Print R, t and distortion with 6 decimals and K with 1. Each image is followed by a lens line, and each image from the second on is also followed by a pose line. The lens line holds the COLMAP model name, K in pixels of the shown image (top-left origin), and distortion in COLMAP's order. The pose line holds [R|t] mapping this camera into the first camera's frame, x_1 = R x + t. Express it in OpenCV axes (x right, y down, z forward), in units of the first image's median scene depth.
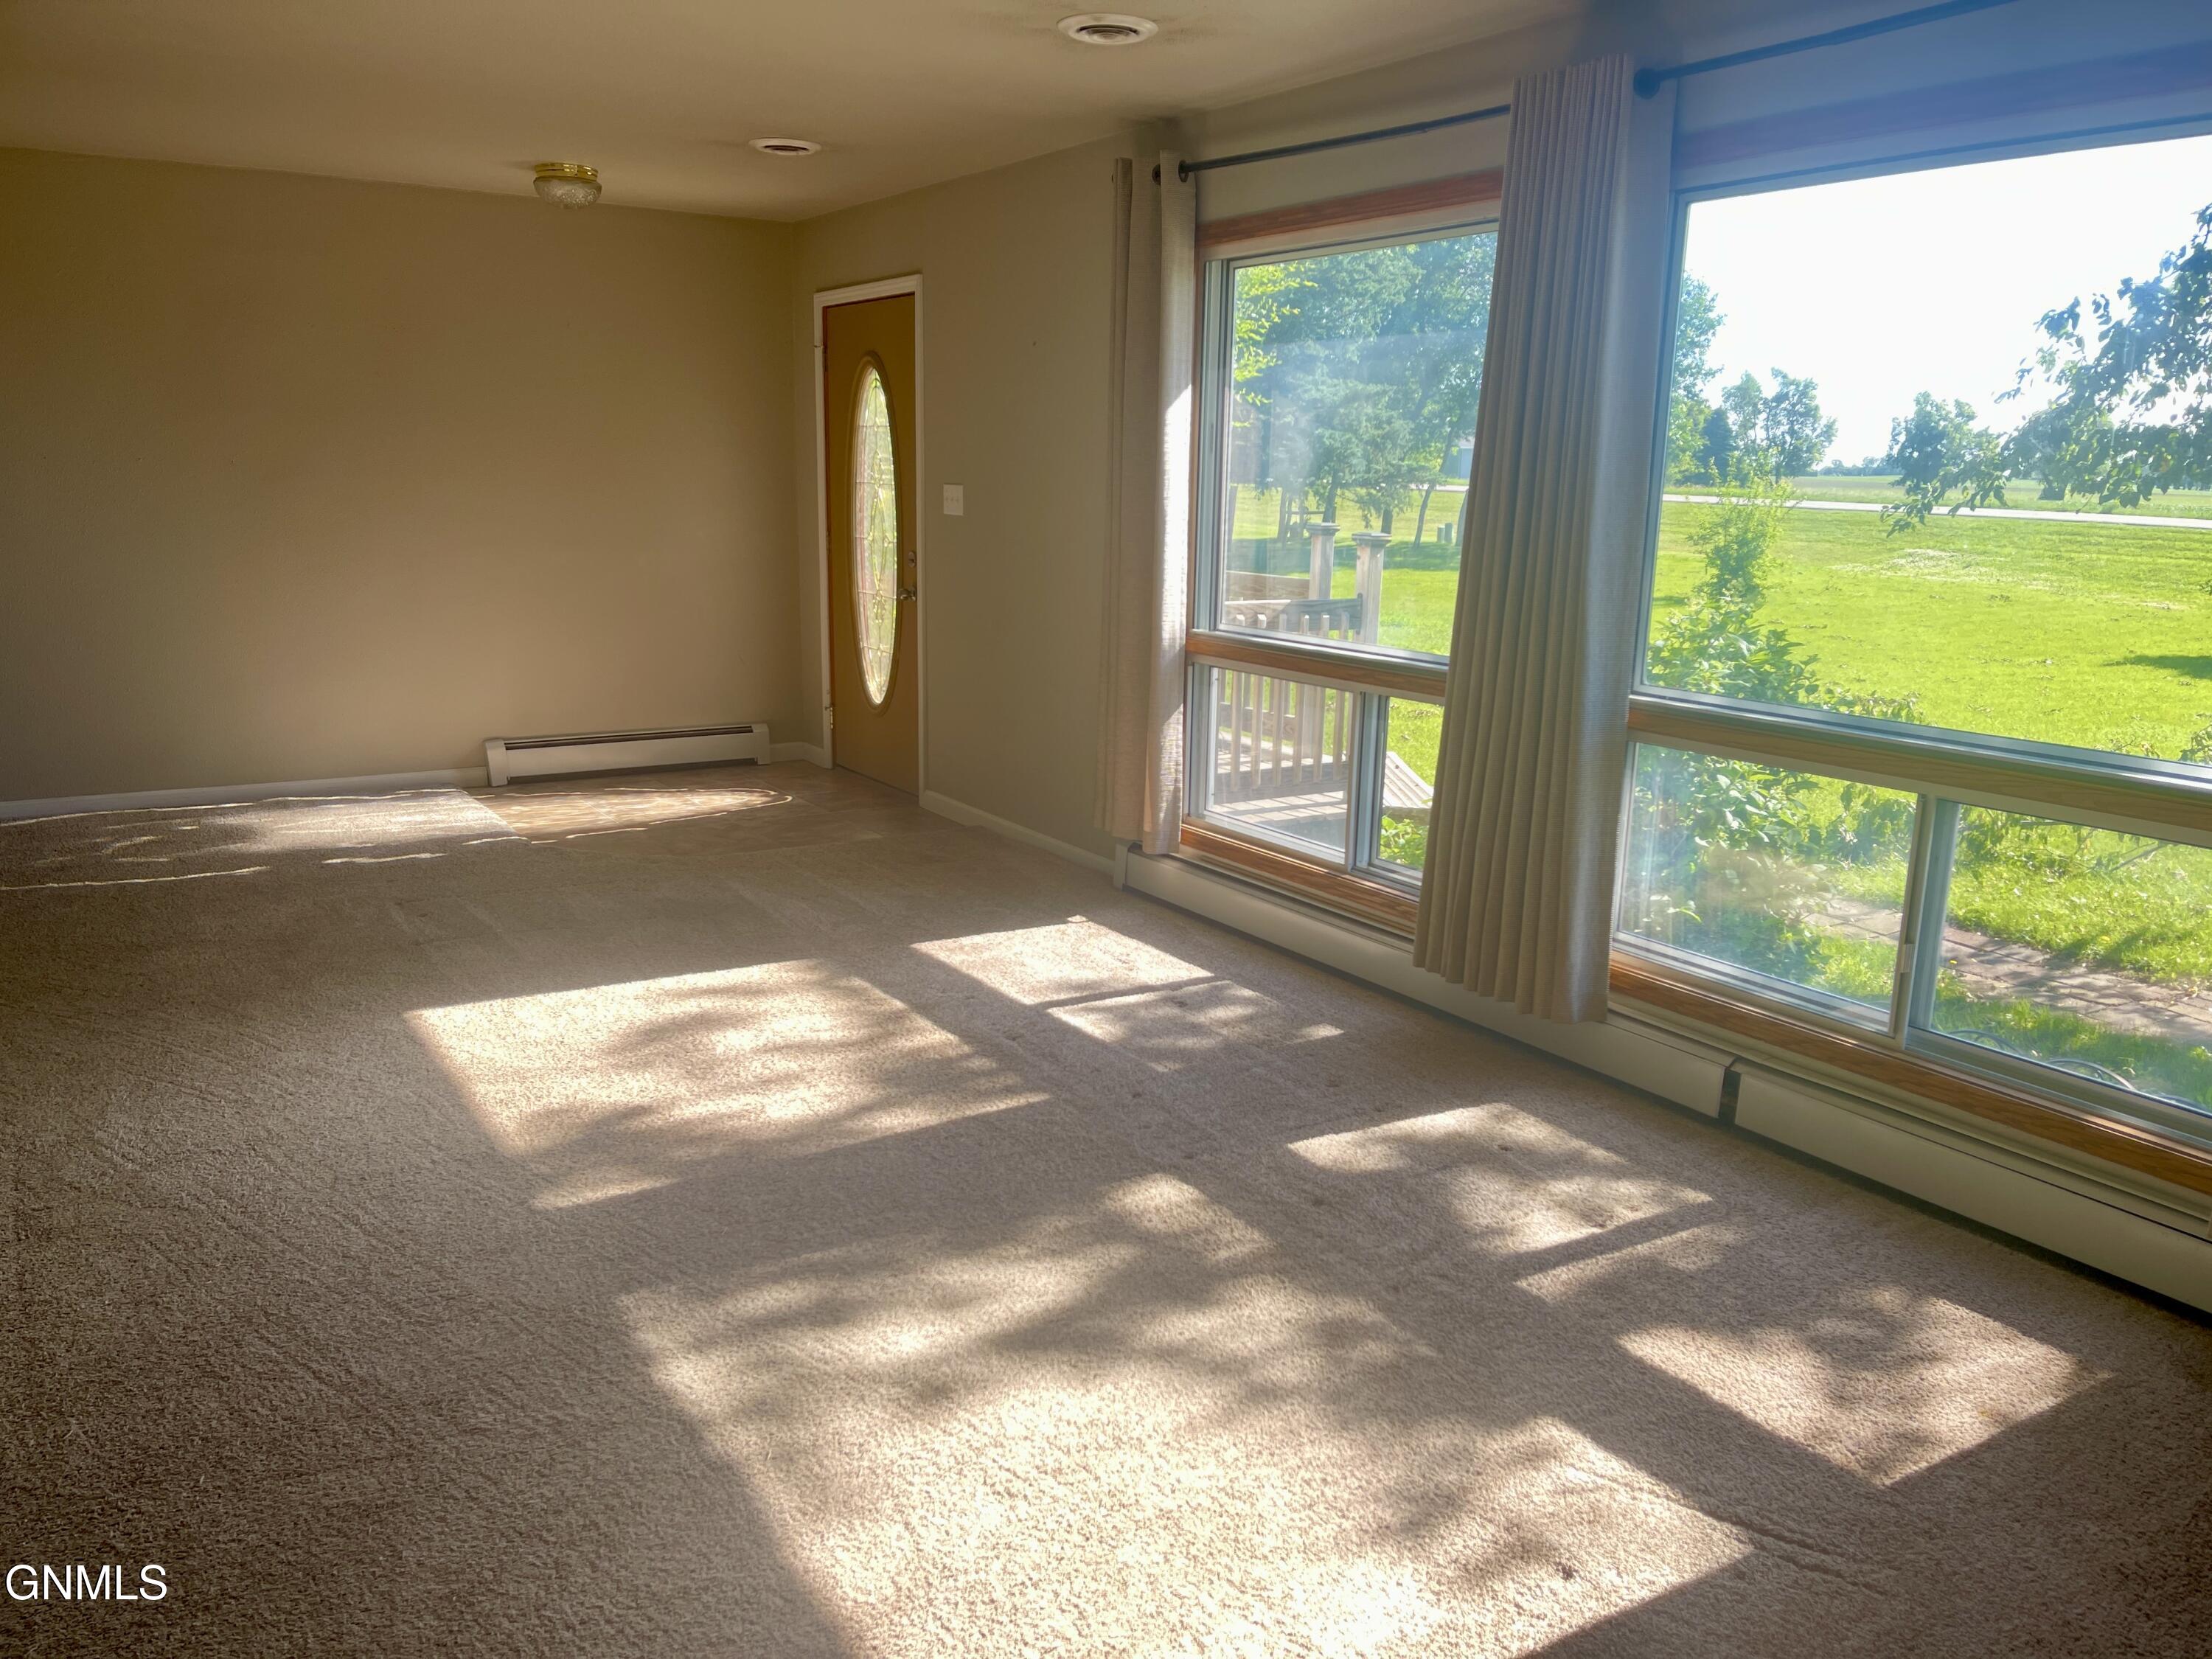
lens RADIAL K [[1668.7, 0, 1103.0], [0, 1668.7, 838.3], [0, 0, 1]] dist [0.030209, -0.052079]
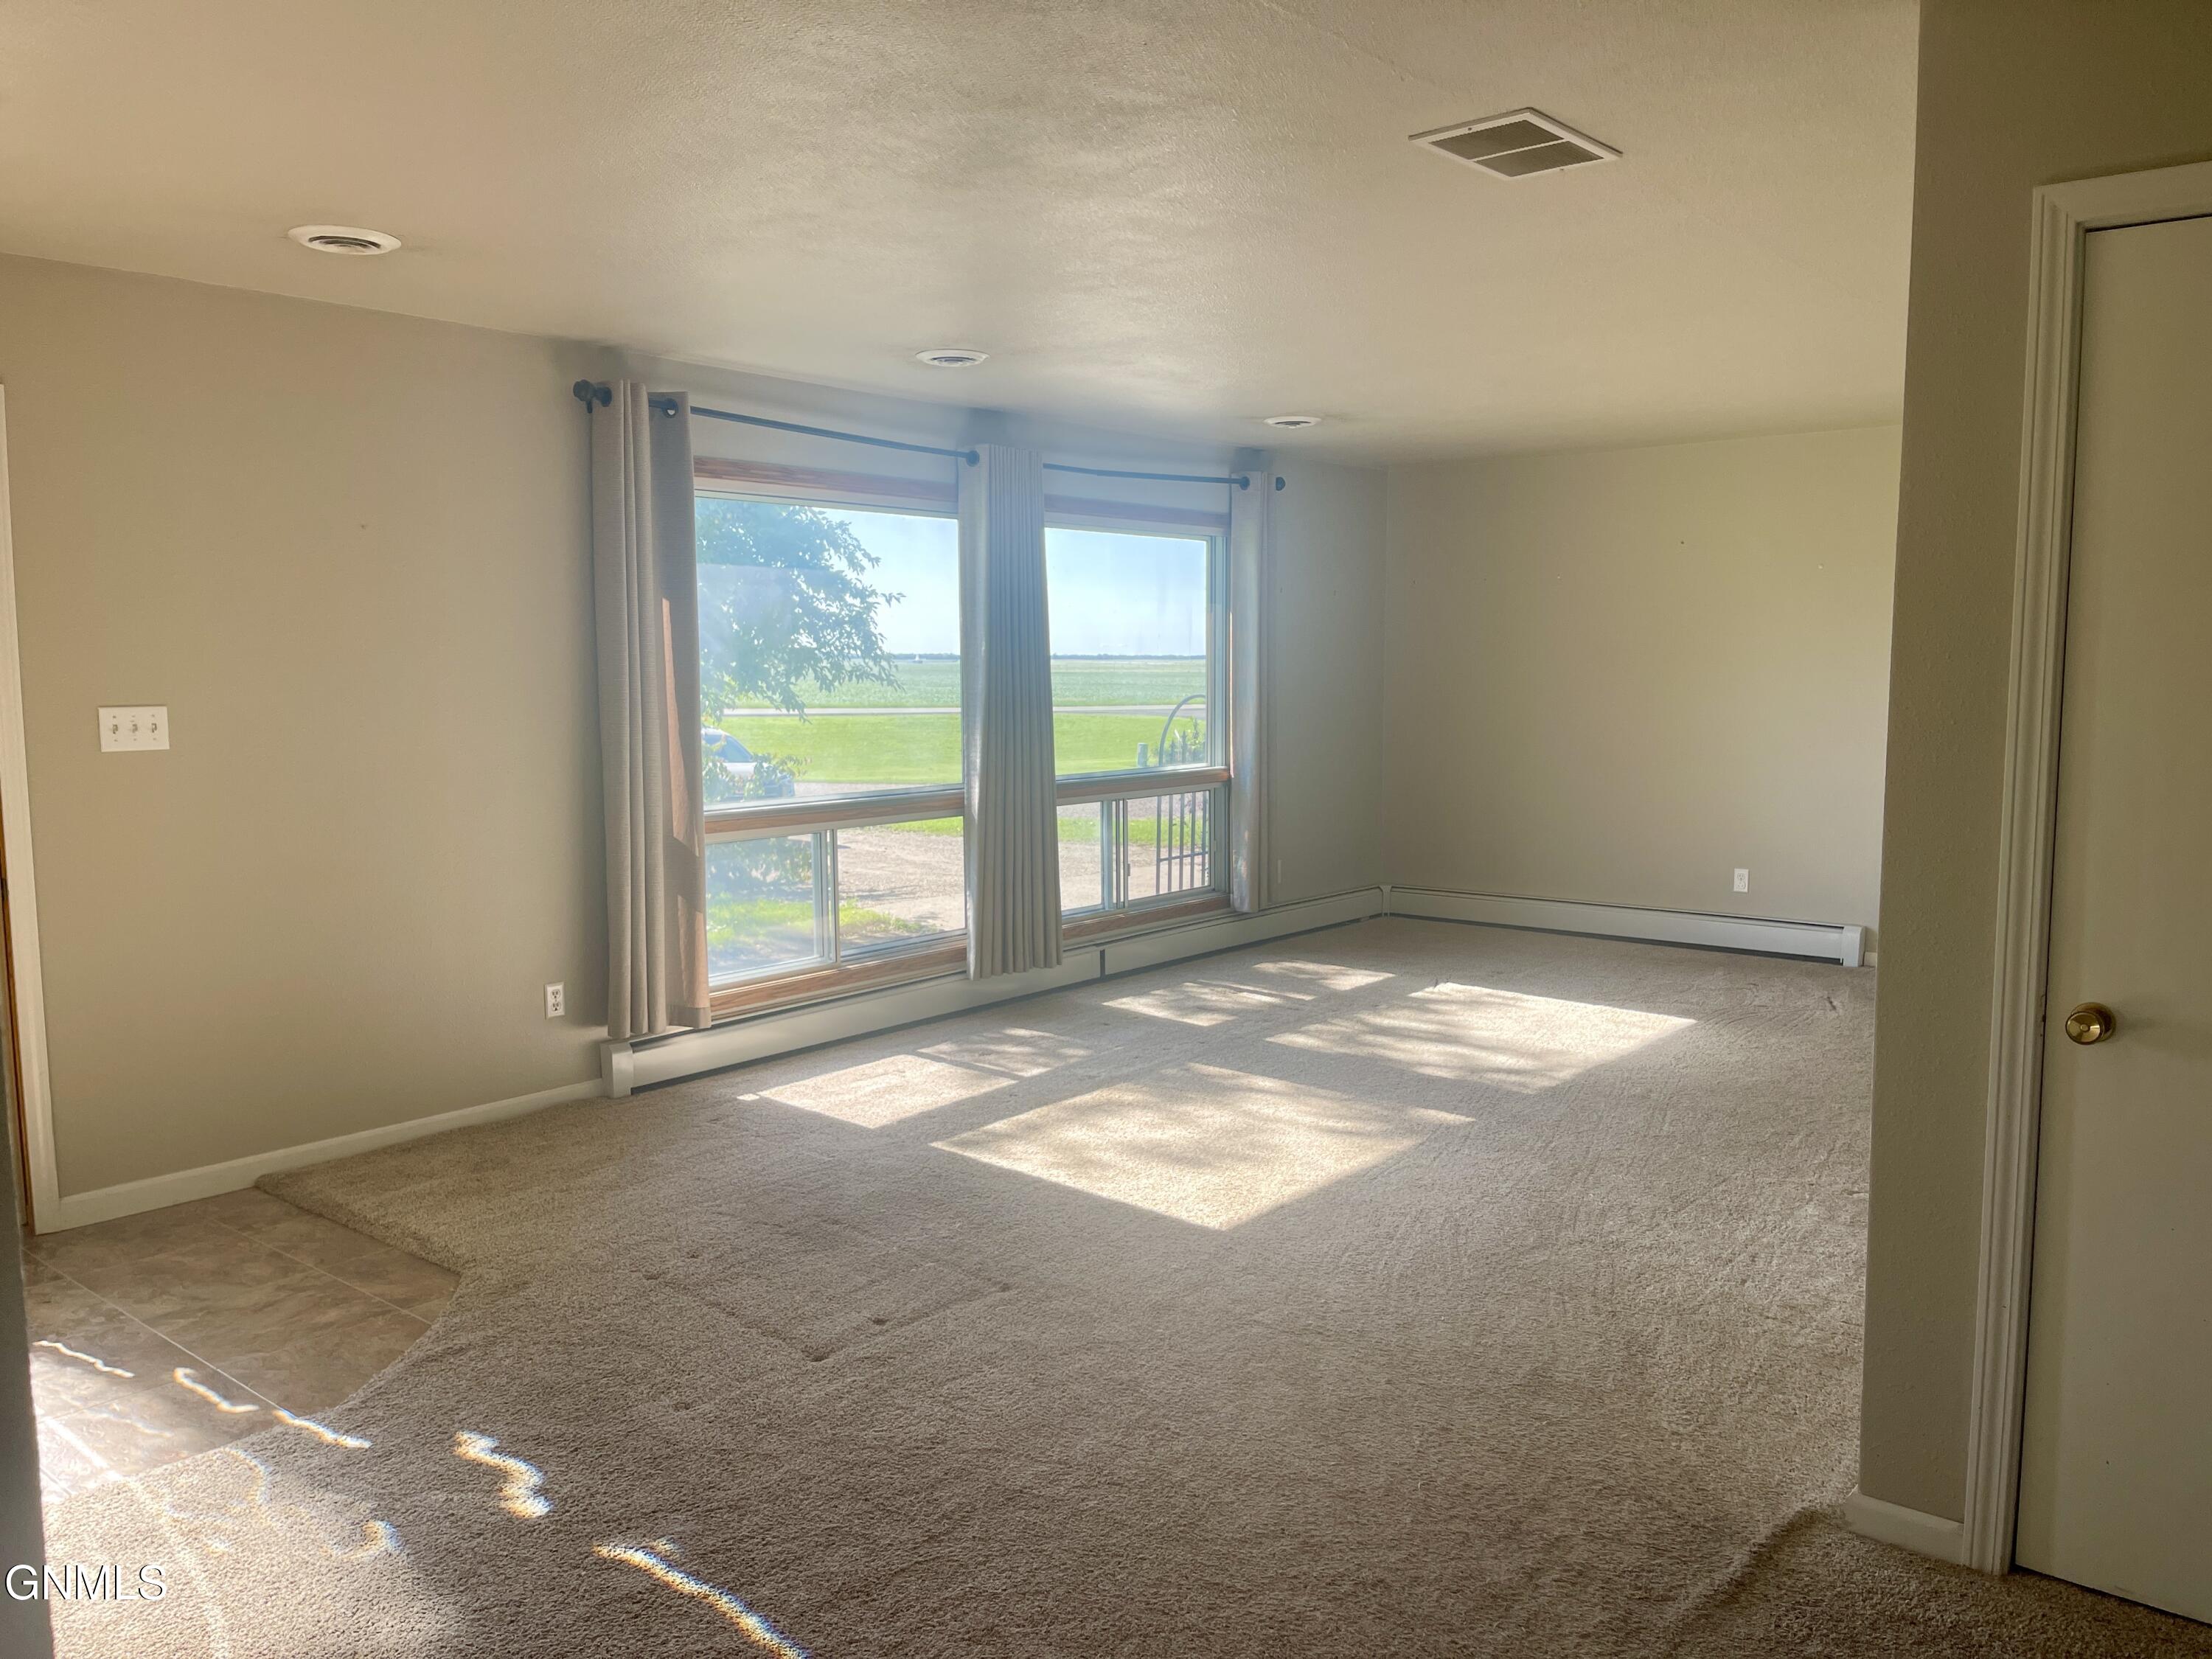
lens RADIAL K [[1668.7, 0, 1121.8], [0, 1668.7, 824.2], [0, 0, 1]] dist [0.030209, -0.052079]
pose [[-0.302014, -0.117899, 0.945985, -1.359705], [0.206005, 0.960805, 0.185515, -0.336008], [-0.930779, 0.250906, -0.265889, 1.316740]]
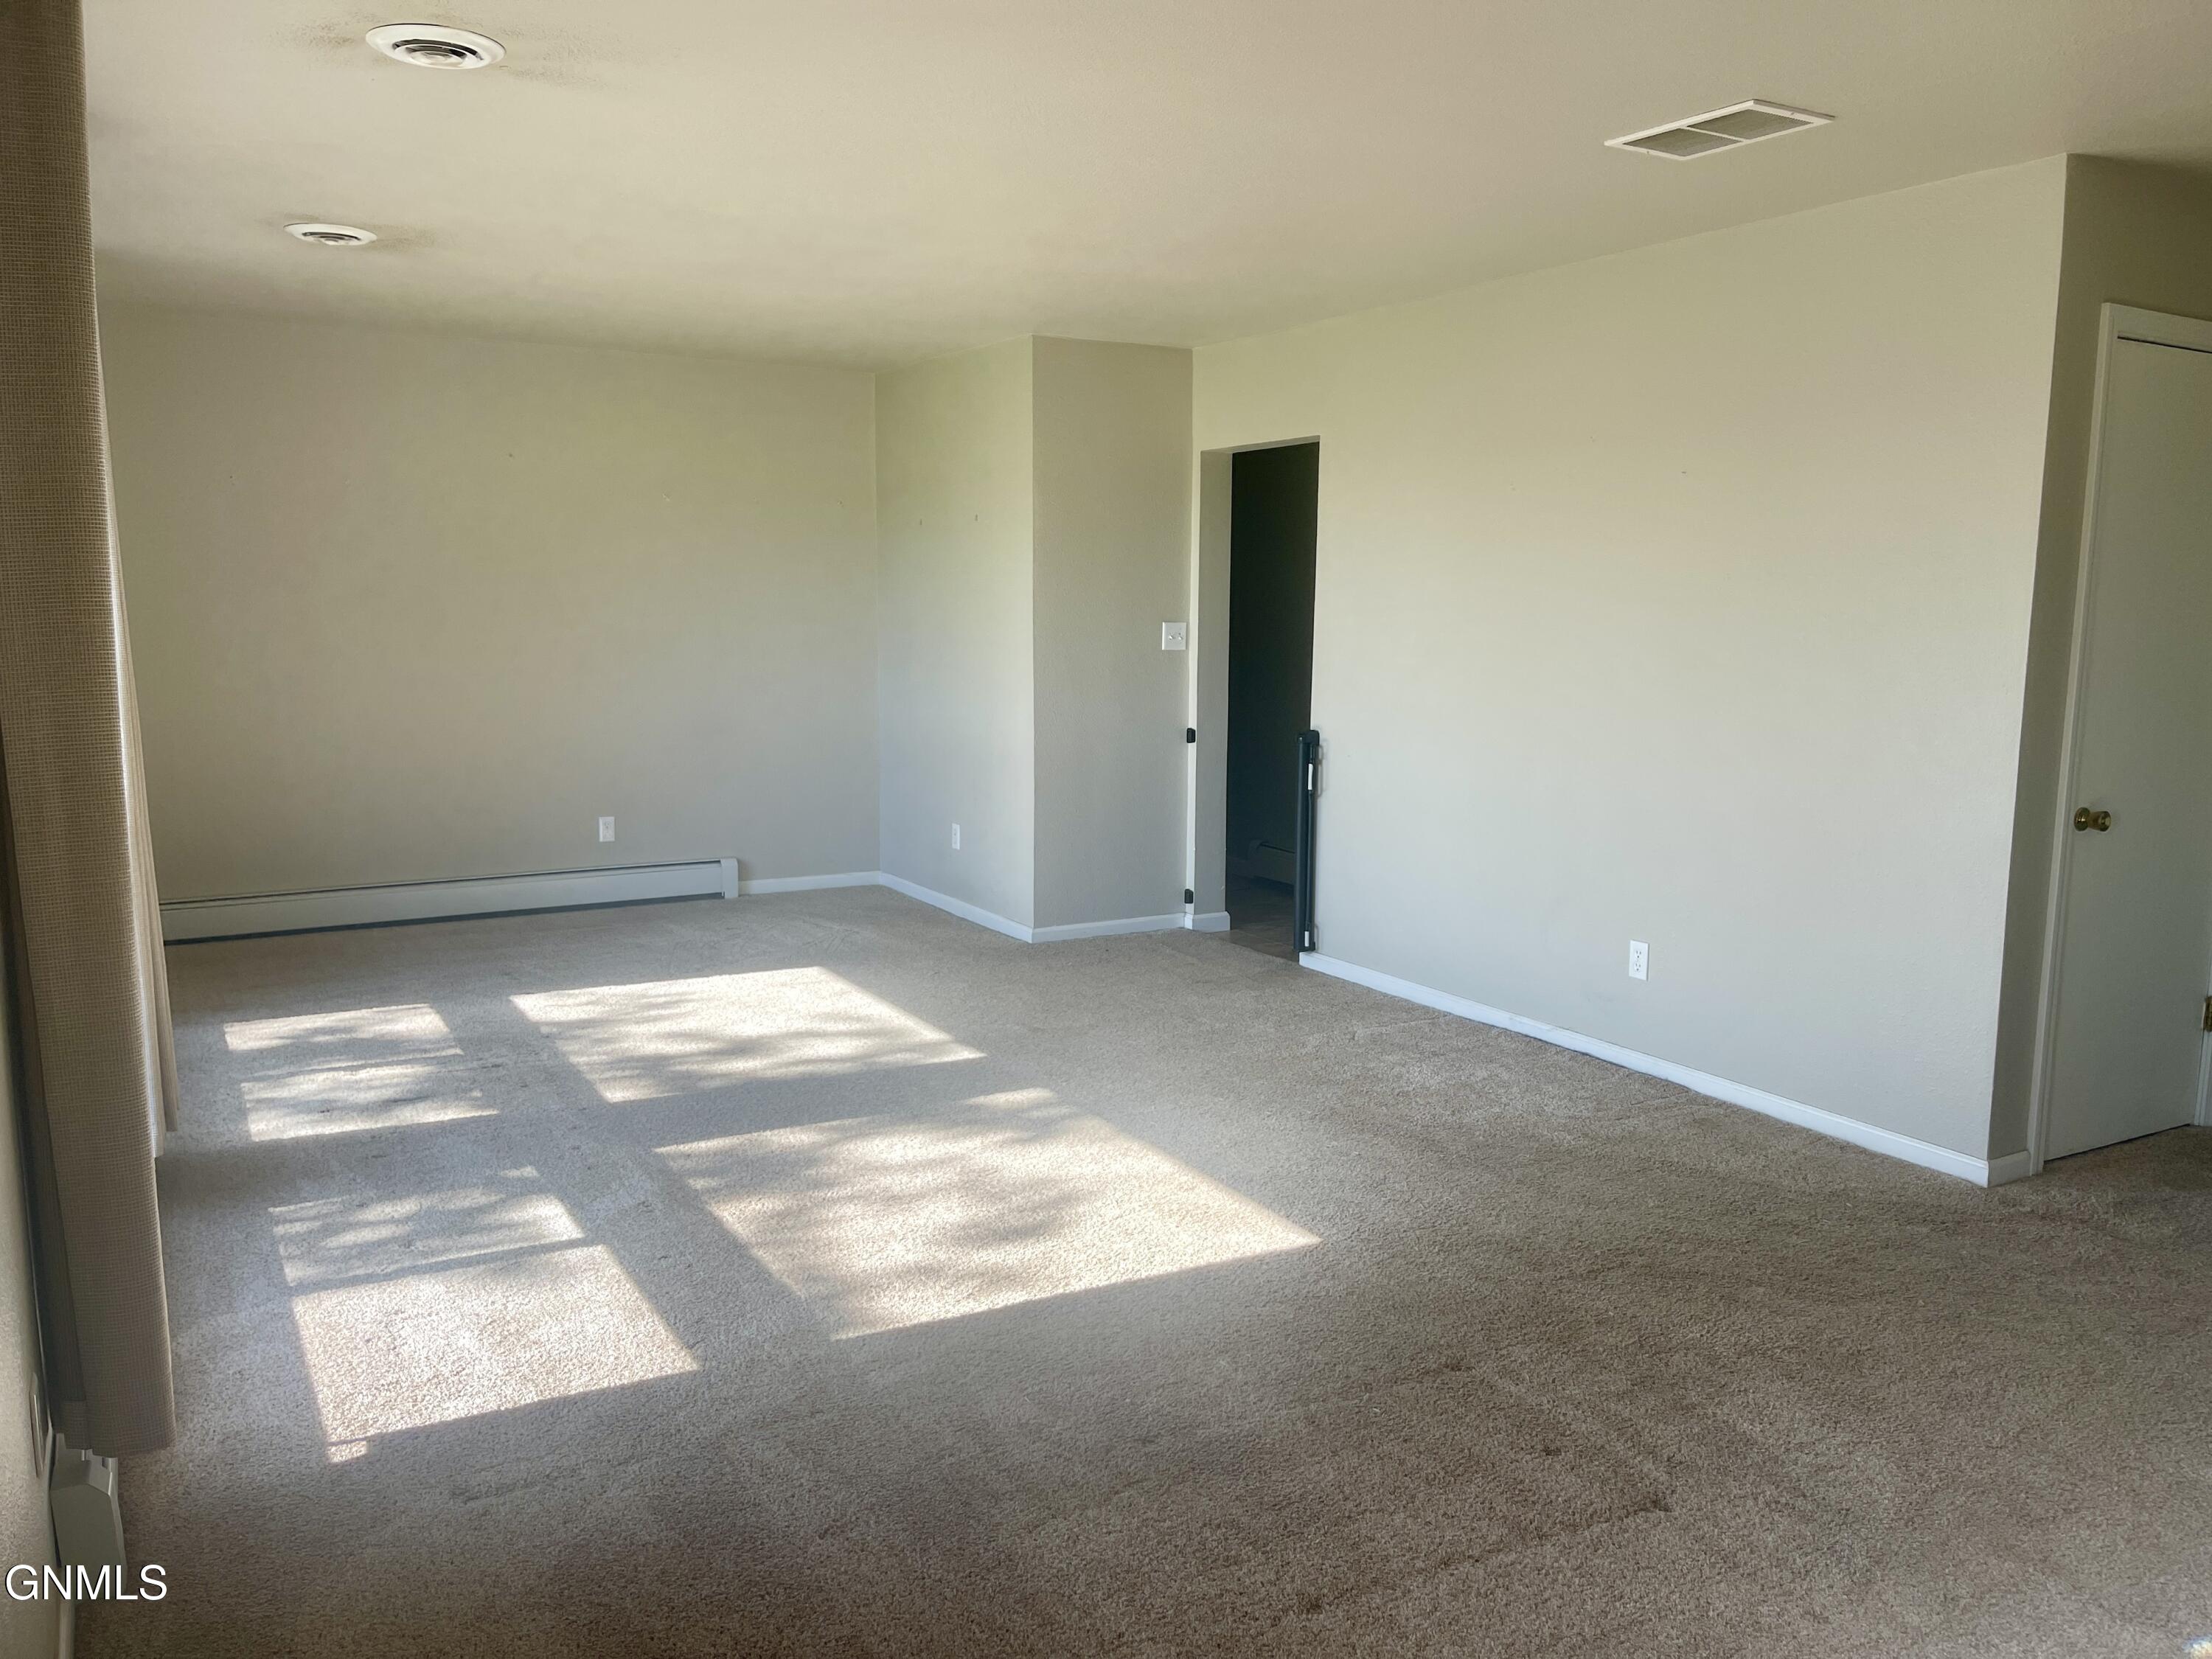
lens RADIAL K [[1668.7, 0, 1125.9], [0, 1668.7, 831.9], [0, 0, 1]] dist [0.030209, -0.052079]
pose [[-0.998645, -0.043456, 0.028644, -0.344464], [-0.030528, 0.934799, 0.353864, -0.422199], [-0.042153, 0.352510, -0.934858, 1.827582]]
